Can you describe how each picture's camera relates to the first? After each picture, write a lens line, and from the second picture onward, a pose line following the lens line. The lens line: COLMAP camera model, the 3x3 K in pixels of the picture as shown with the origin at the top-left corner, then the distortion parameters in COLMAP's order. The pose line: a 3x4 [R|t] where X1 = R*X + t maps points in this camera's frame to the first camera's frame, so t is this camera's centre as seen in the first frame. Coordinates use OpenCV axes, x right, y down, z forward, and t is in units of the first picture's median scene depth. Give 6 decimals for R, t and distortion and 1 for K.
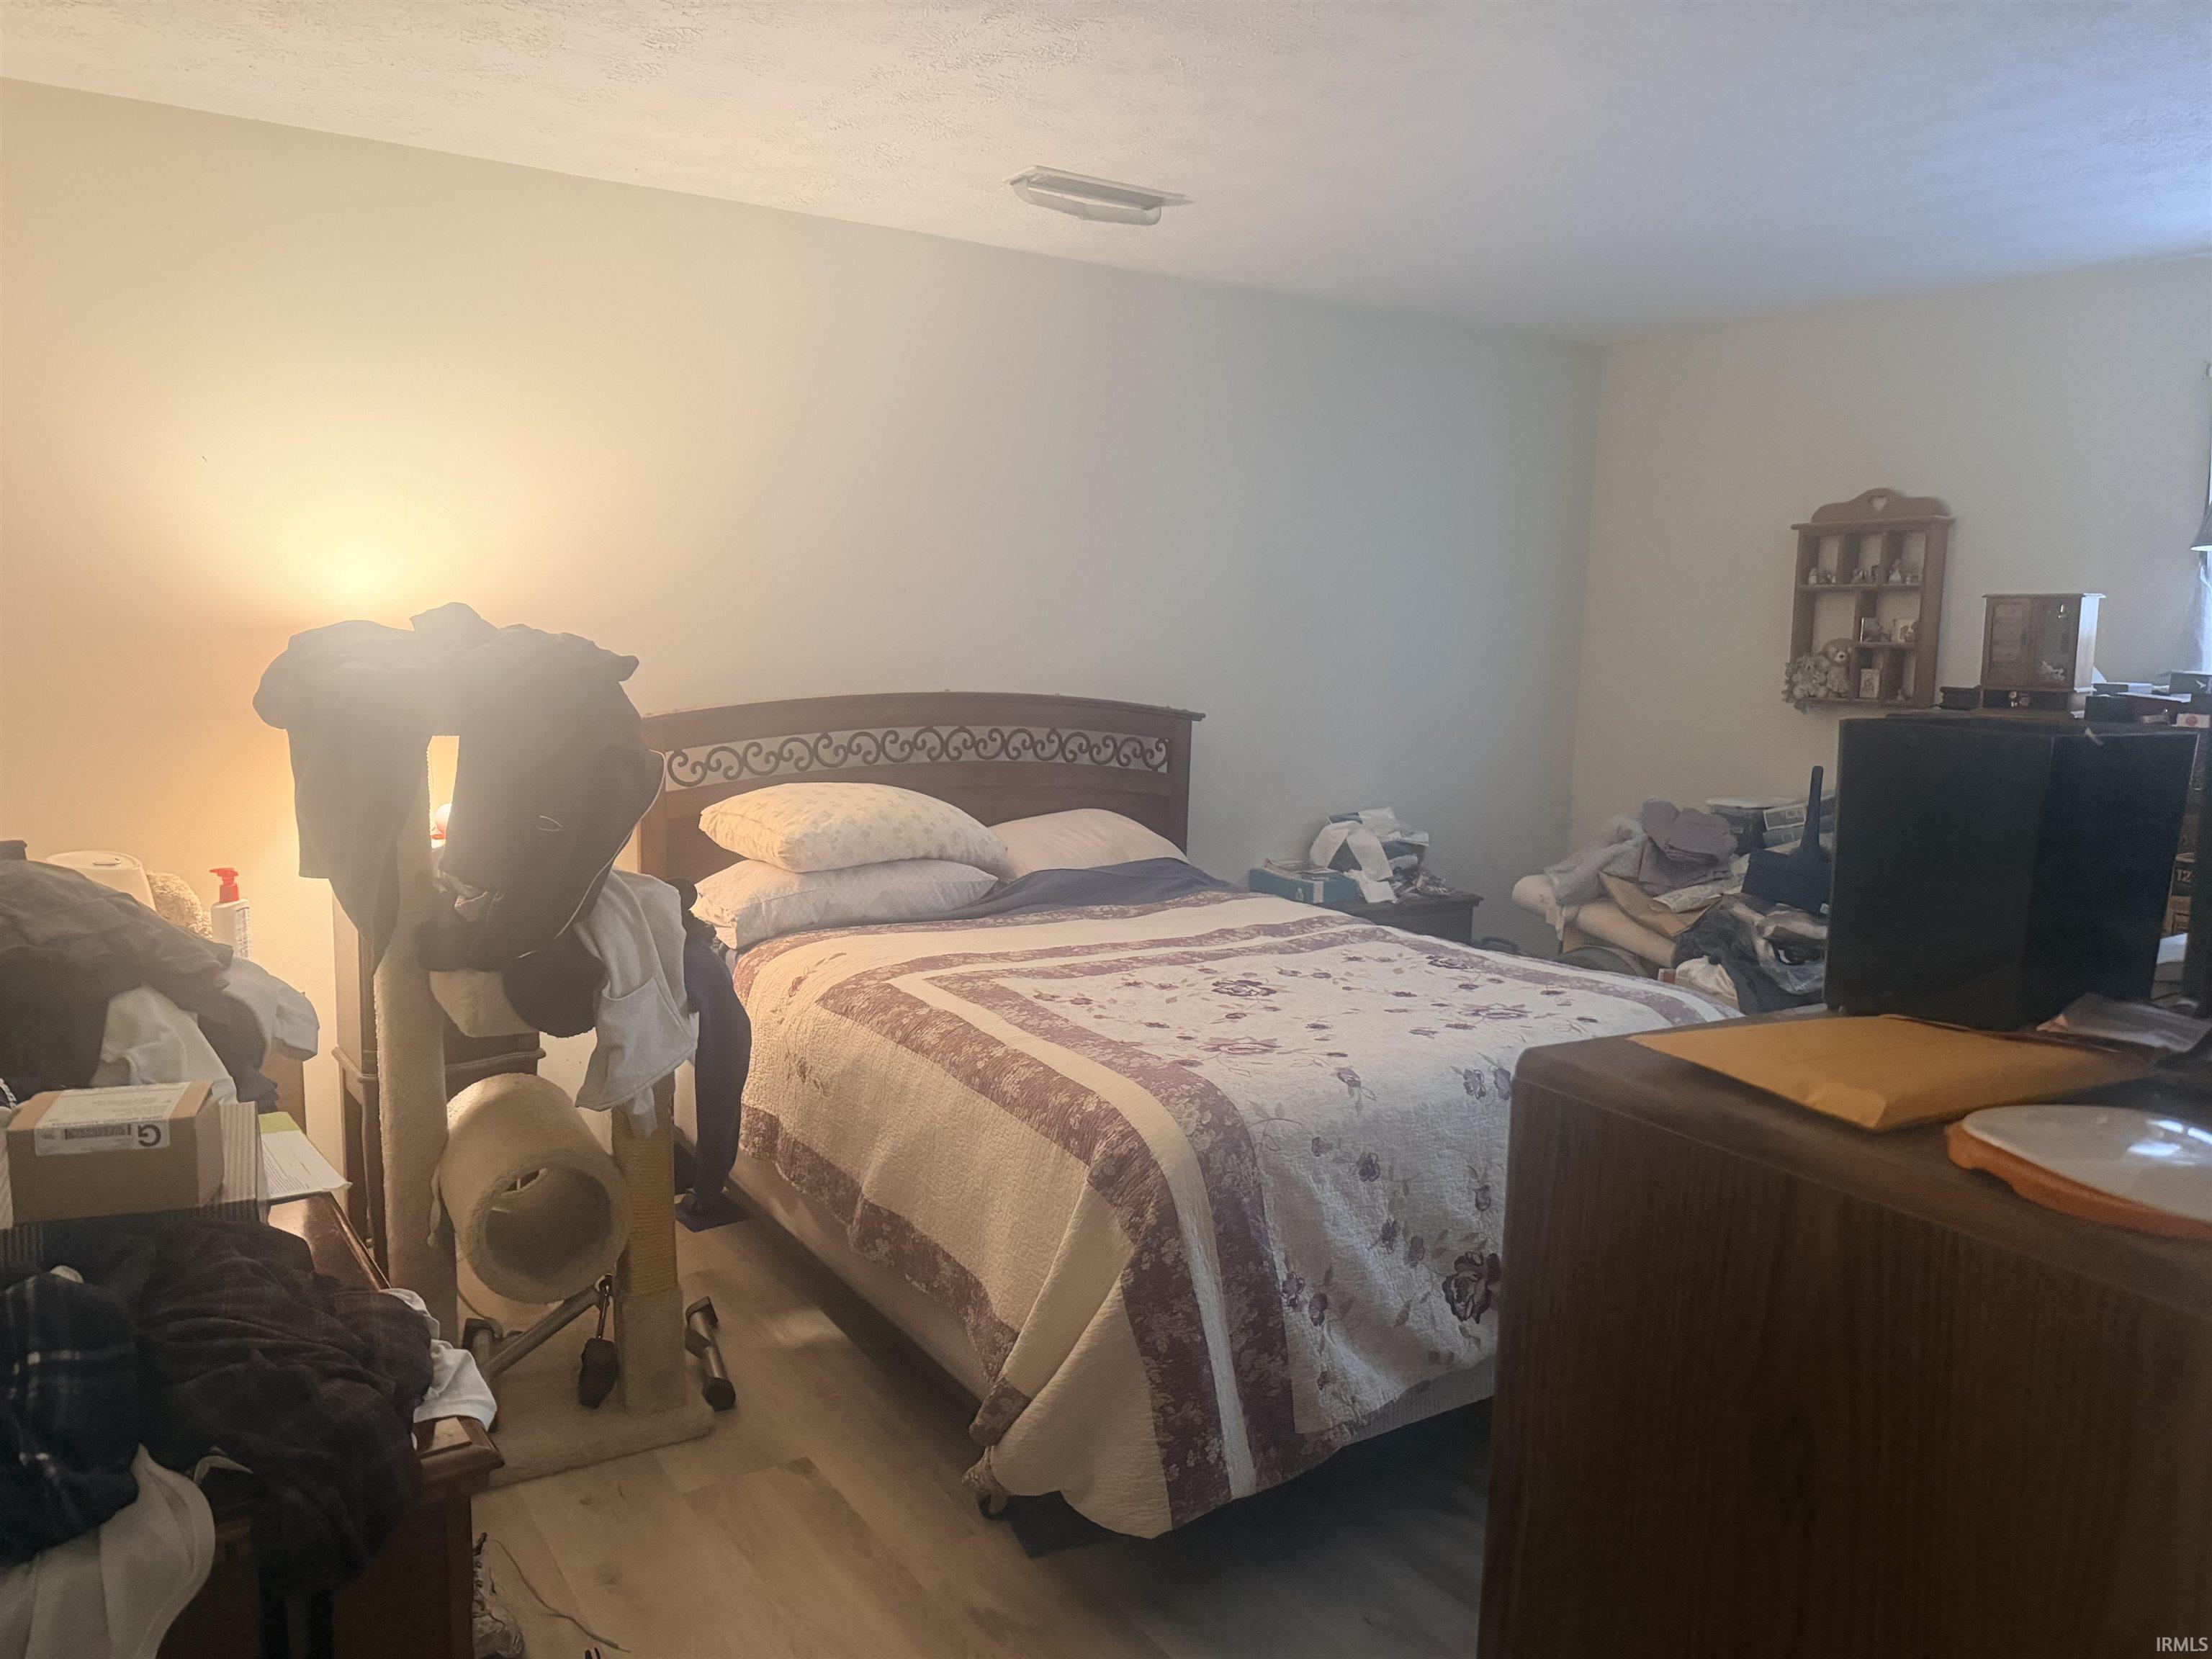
lens RADIAL K [[1554.3, 0, 1096.6], [0, 1554.3, 835.3], [0, 0, 1]] dist [0.177281, -0.364798]
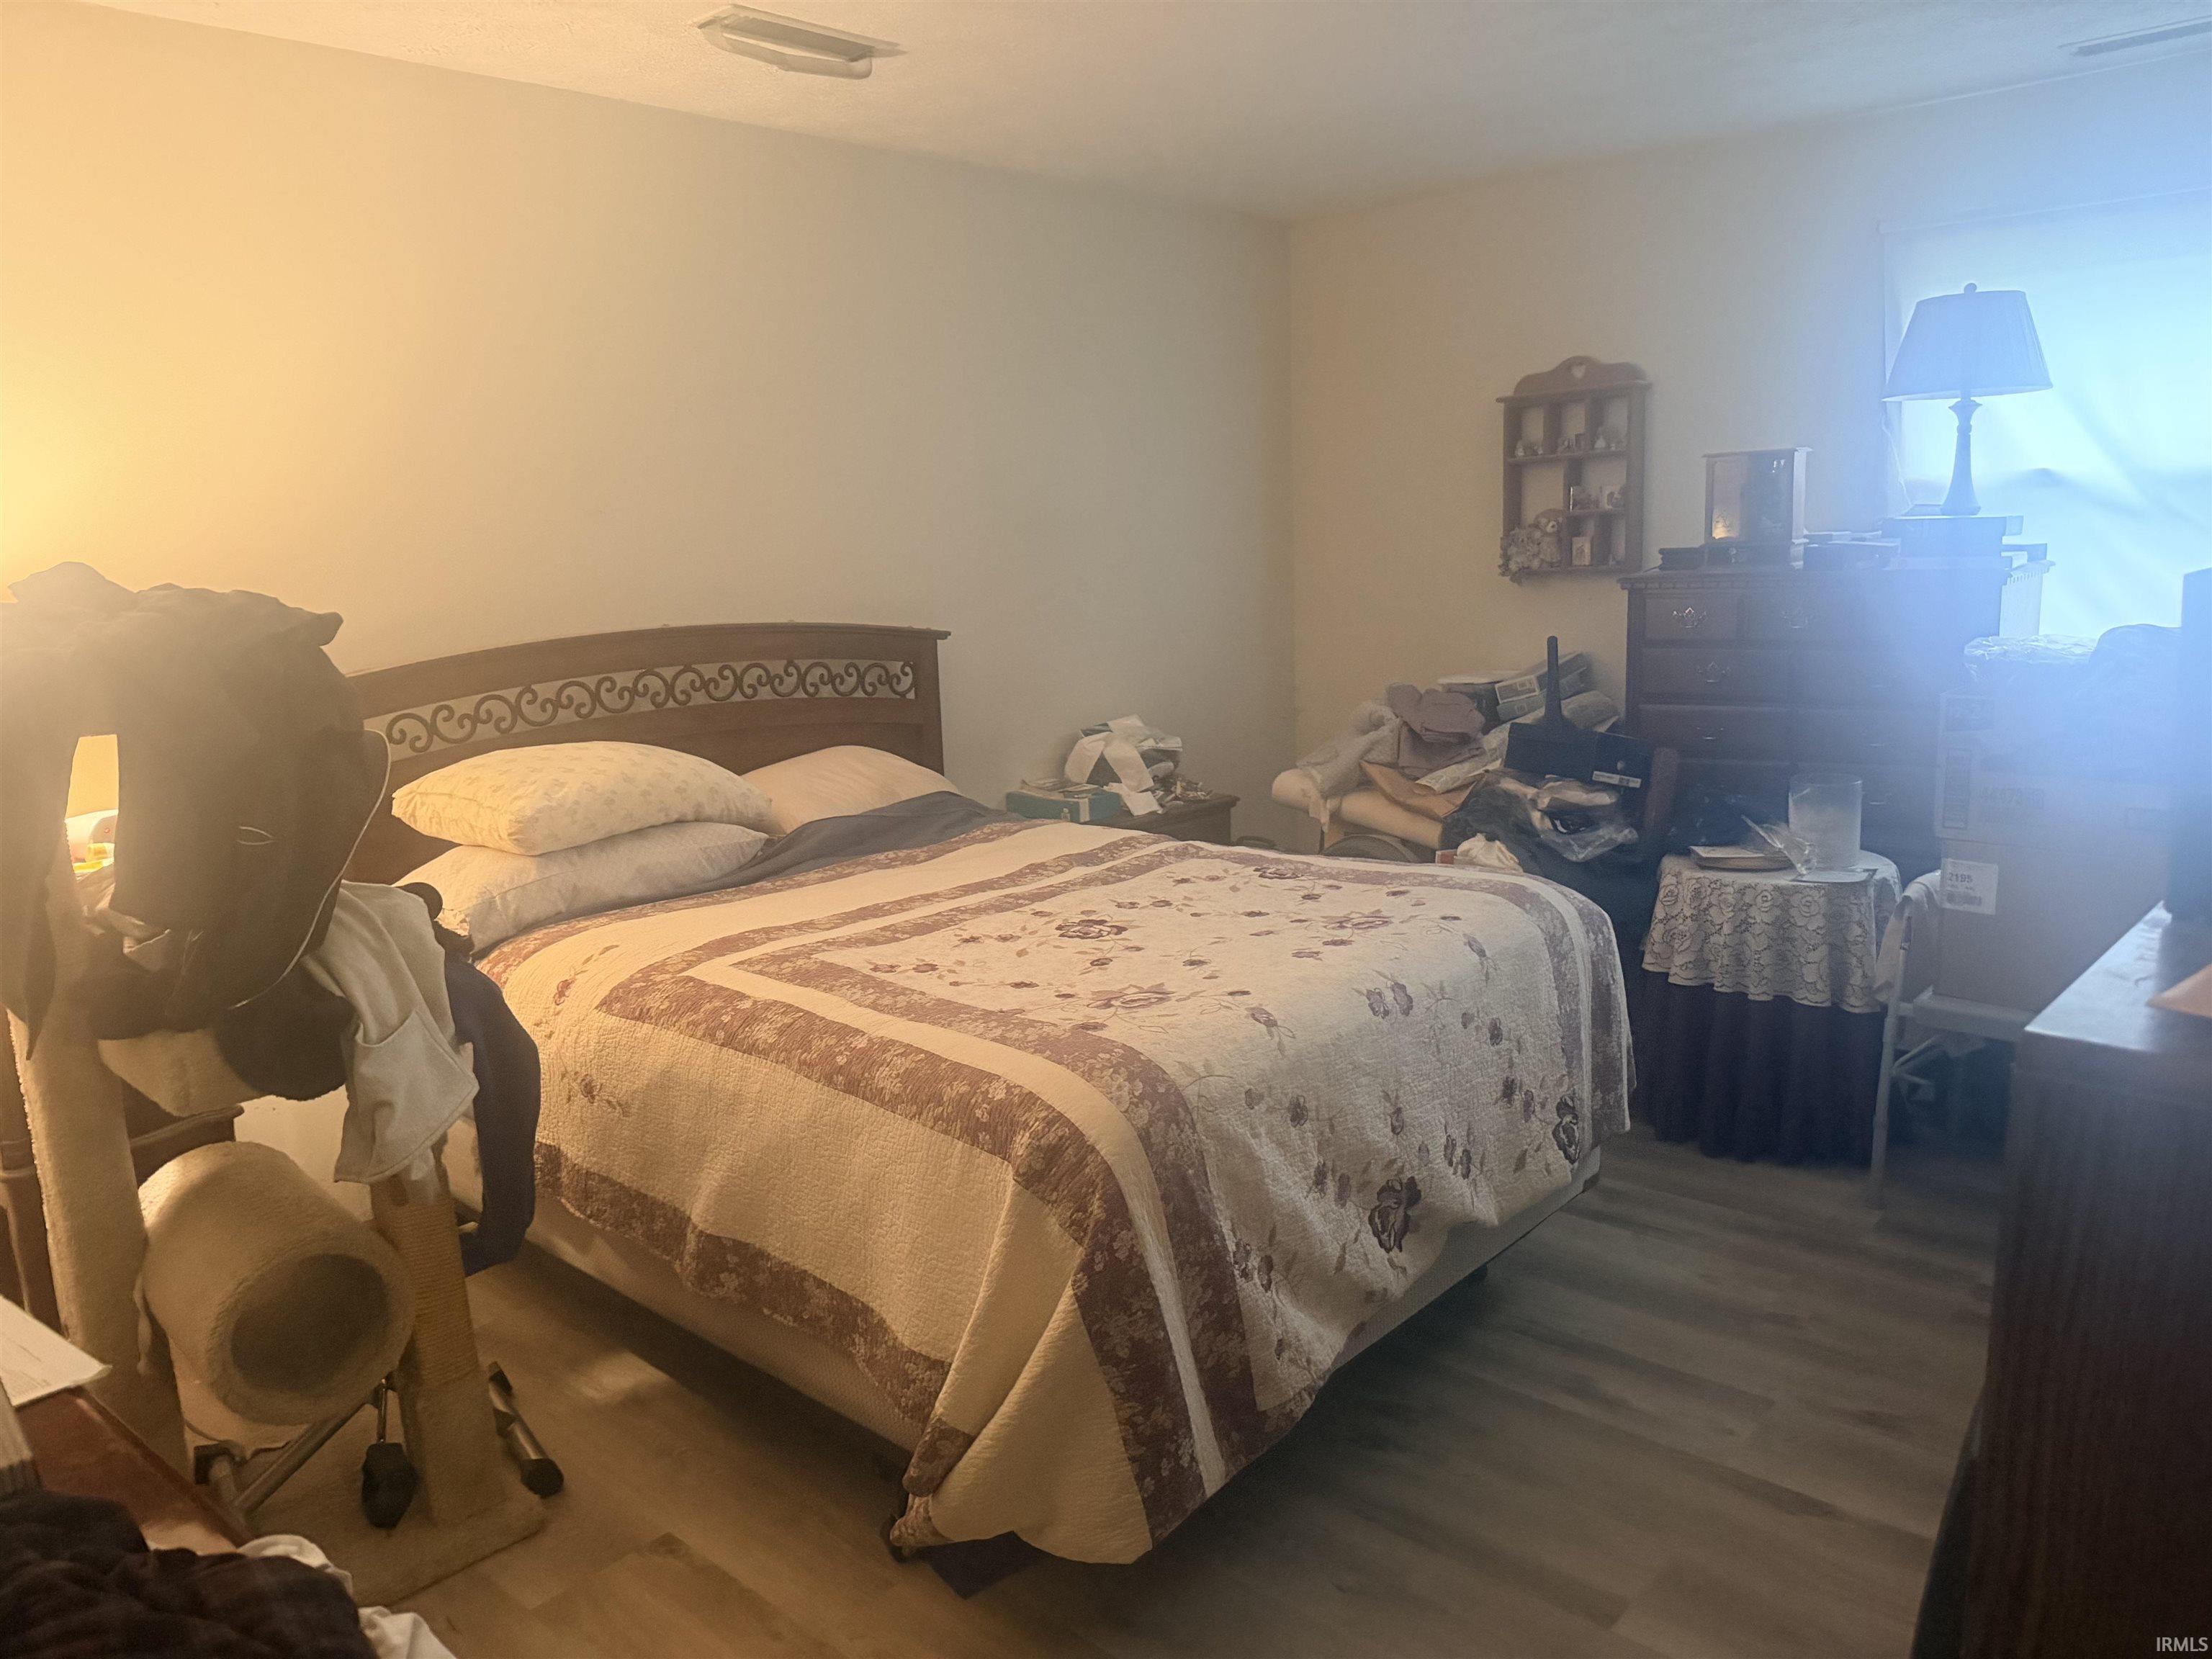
lens RADIAL K [[1545.5, 0, 1109.2], [0, 1545.5, 838.7], [0, 0, 1]] dist [0.173133, -0.346975]
pose [[0.965295, -0.109675, 0.237015, -0.102751], [0.095587, 0.992945, 0.070167, -0.016819], [-0.243039, -0.045077, 0.968969, 0.118589]]
